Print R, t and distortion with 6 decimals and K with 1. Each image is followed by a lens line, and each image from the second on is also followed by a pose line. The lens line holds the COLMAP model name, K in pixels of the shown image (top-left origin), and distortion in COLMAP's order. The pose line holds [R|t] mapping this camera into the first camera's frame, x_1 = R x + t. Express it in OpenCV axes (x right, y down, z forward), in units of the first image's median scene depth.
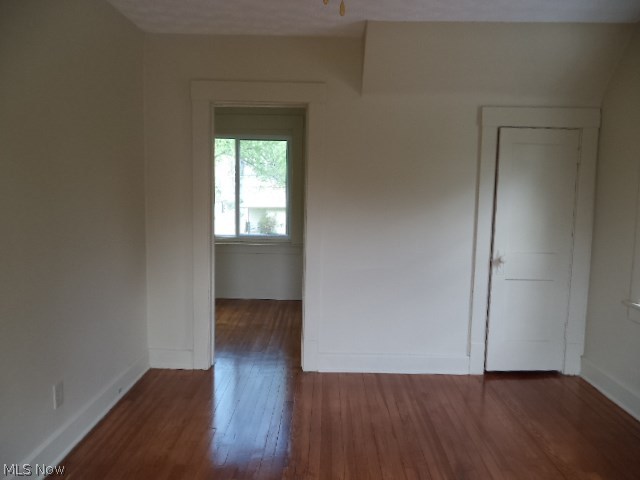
lens RADIAL K [[525.2, 0, 320.0], [0, 525.2, 240.0], [0, 0, 1]] dist [-0.006299, -0.003664]
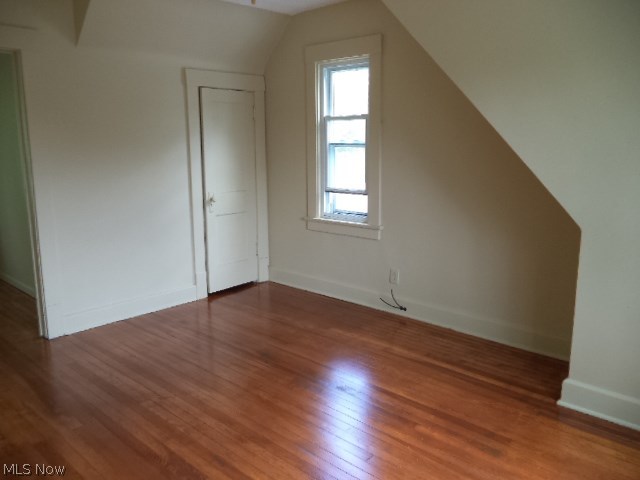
lens RADIAL K [[525.2, 0, 320.0], [0, 525.2, 240.0], [0, 0, 1]] dist [-0.006299, -0.003664]
pose [[0.673048, -0.158257, 0.722468, -0.372177], [0.094280, 0.987228, 0.128421, -0.002180], [-0.733565, -0.018319, 0.679373, -0.001337]]
